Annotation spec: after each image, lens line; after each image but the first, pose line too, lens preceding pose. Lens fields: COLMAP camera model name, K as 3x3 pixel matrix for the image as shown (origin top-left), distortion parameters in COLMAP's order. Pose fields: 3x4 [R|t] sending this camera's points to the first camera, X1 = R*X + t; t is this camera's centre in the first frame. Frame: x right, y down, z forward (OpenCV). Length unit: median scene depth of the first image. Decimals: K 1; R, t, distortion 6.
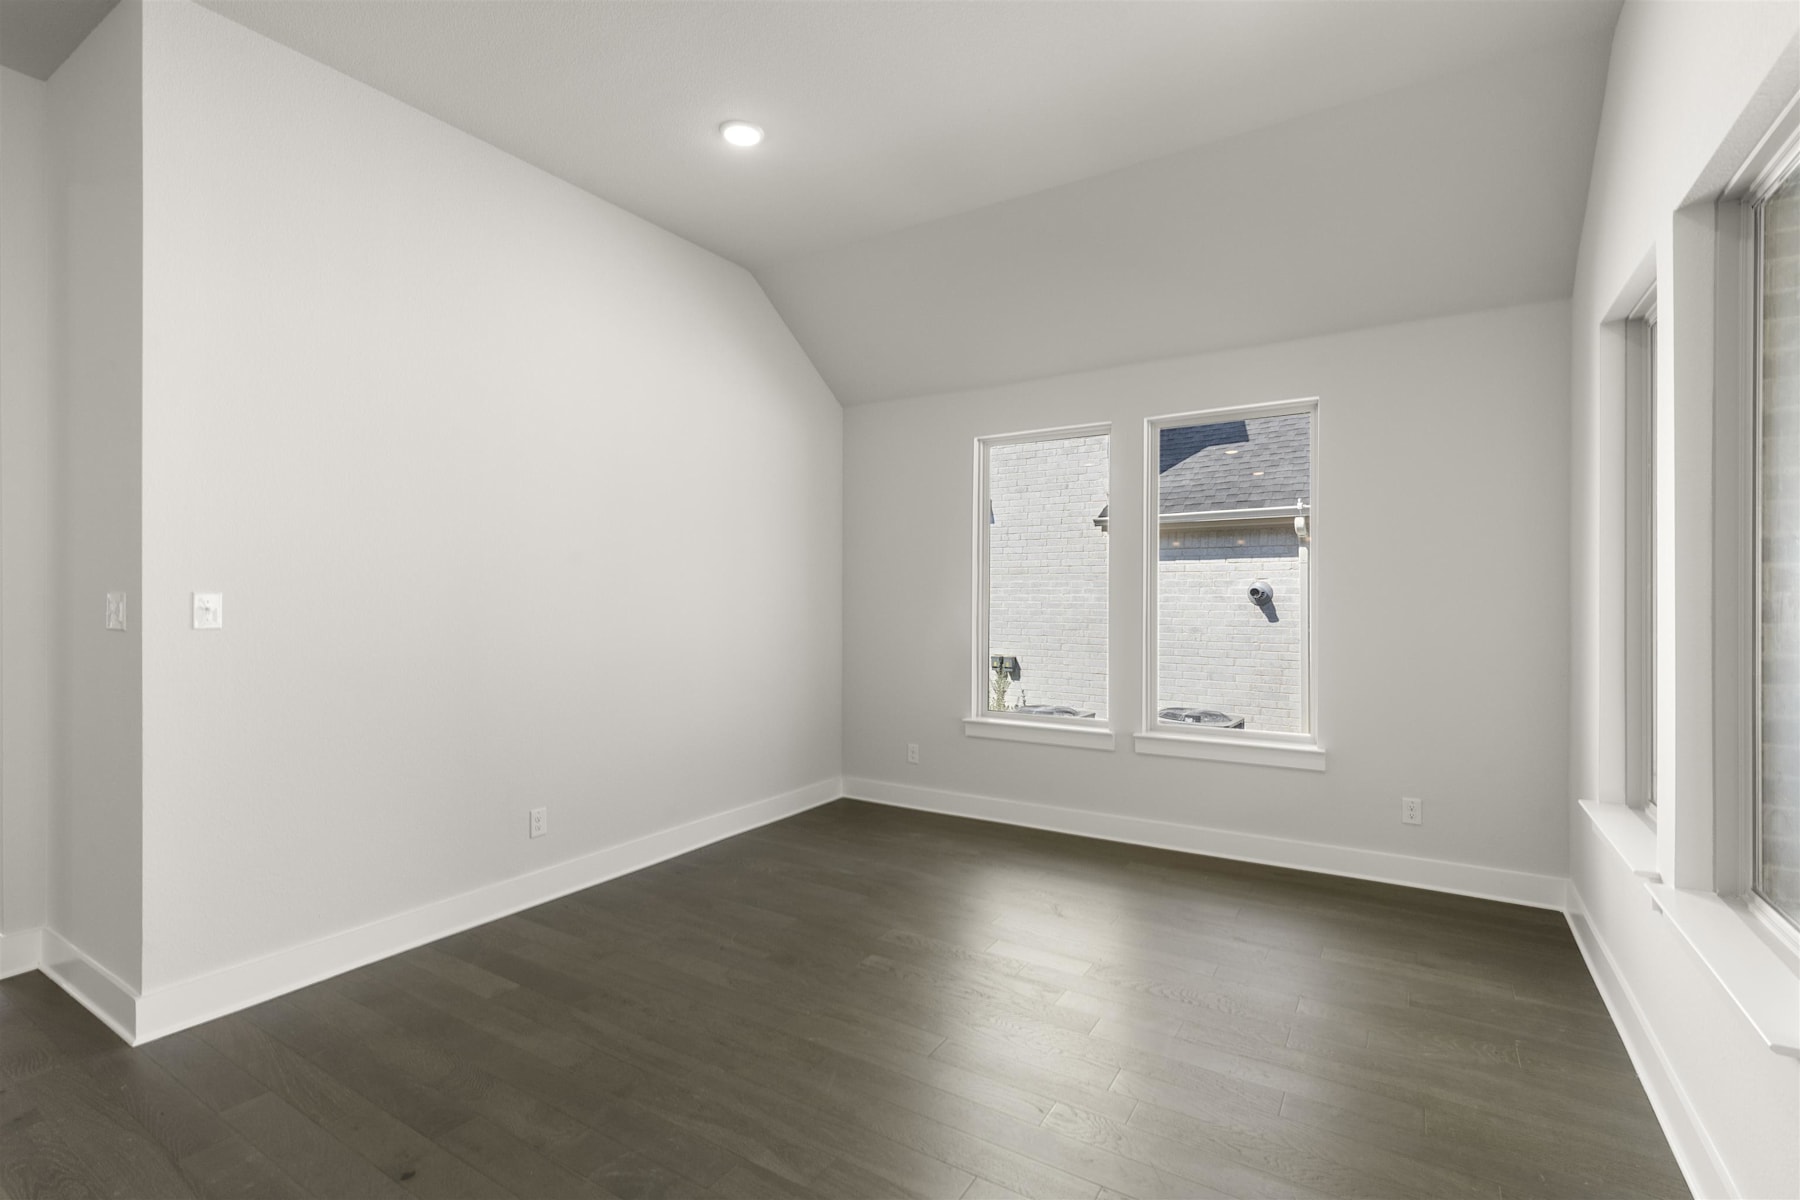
lens RADIAL K [[845.2, 0, 890.9], [0, 845.2, 598.4], [0, 0, 1]] dist [0.000487, 0.000083]
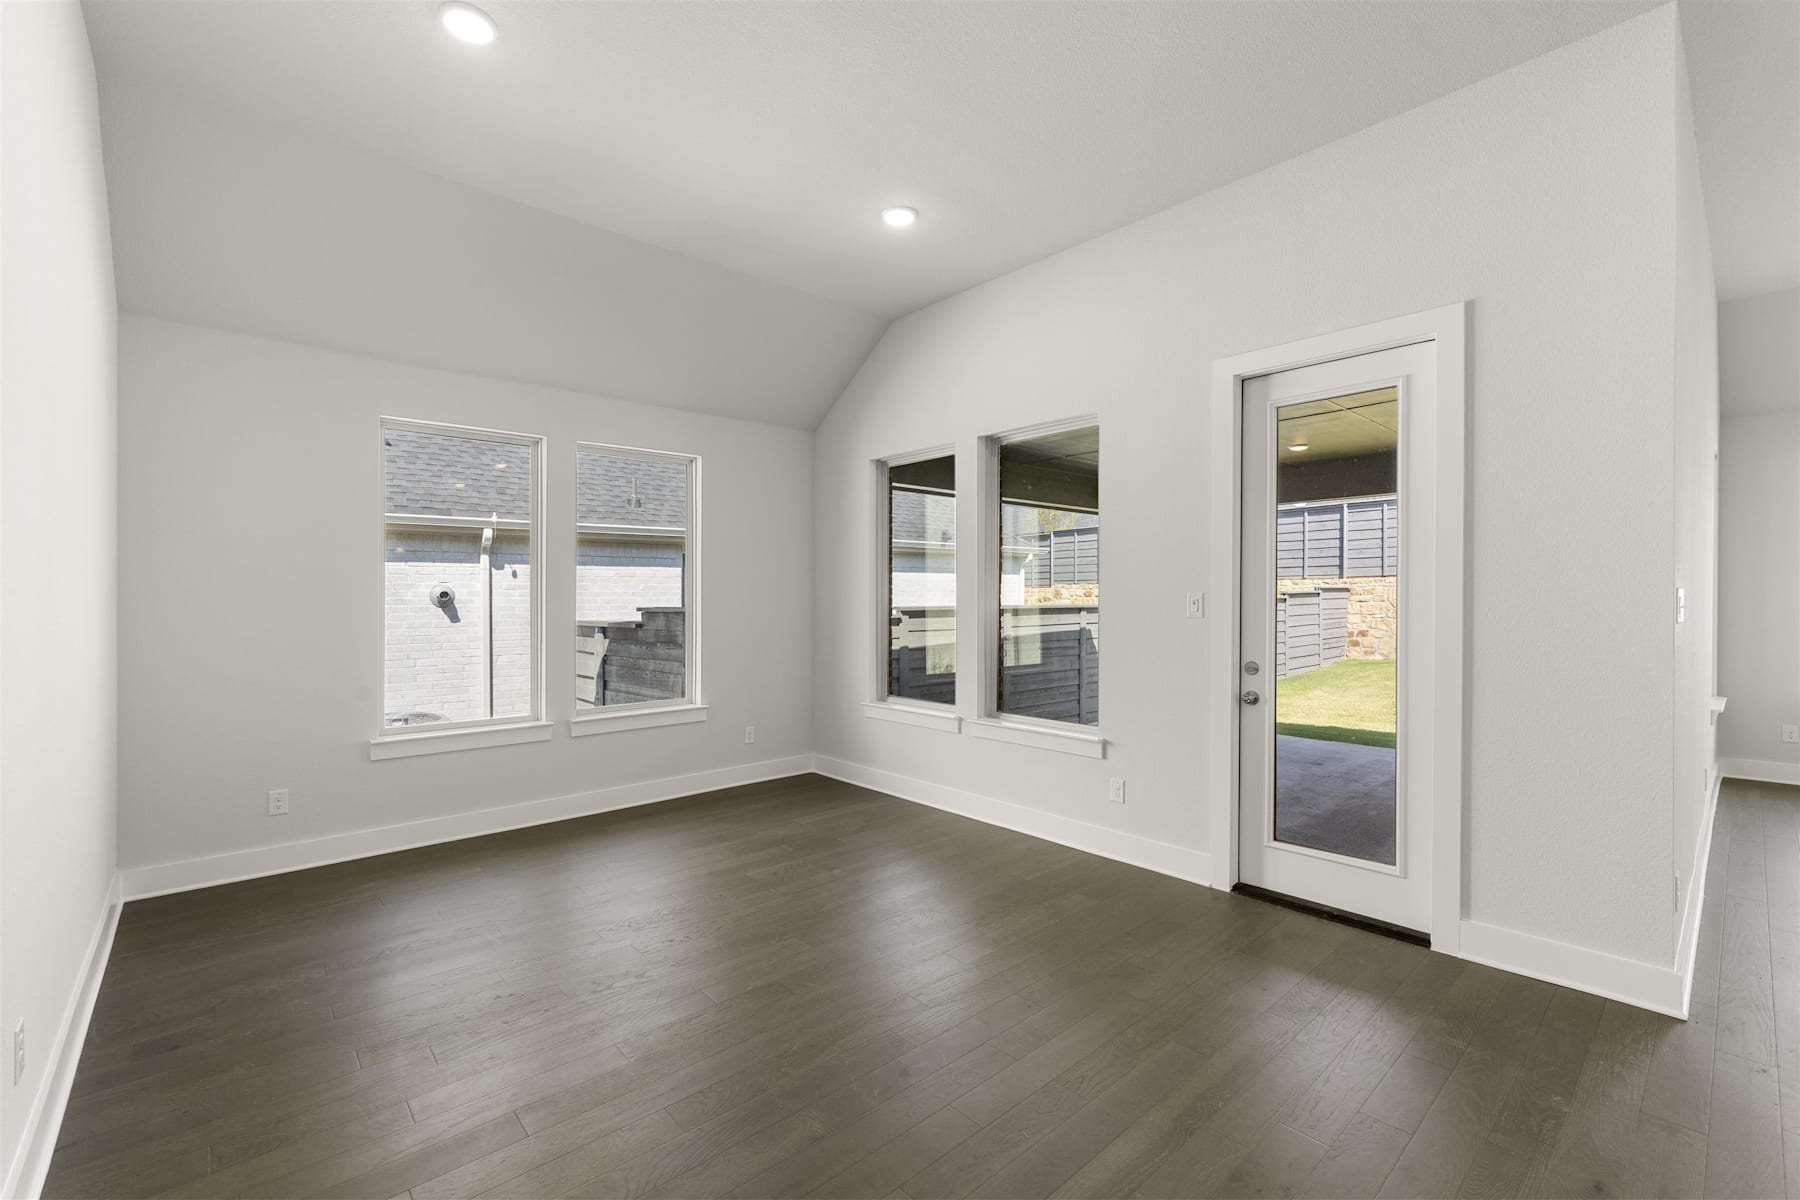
lens RADIAL K [[760.1, 0, 900.0], [0, 760.1, 600.0], [0, 0, 1]] dist [0.018411, 0.000140]
pose [[0.271154, -0.000827, 0.962536, -0.340524], [0.006071, 0.999981, -0.000851, 0.003418], [-0.962517, 0.006074, 0.271154, 0.186885]]
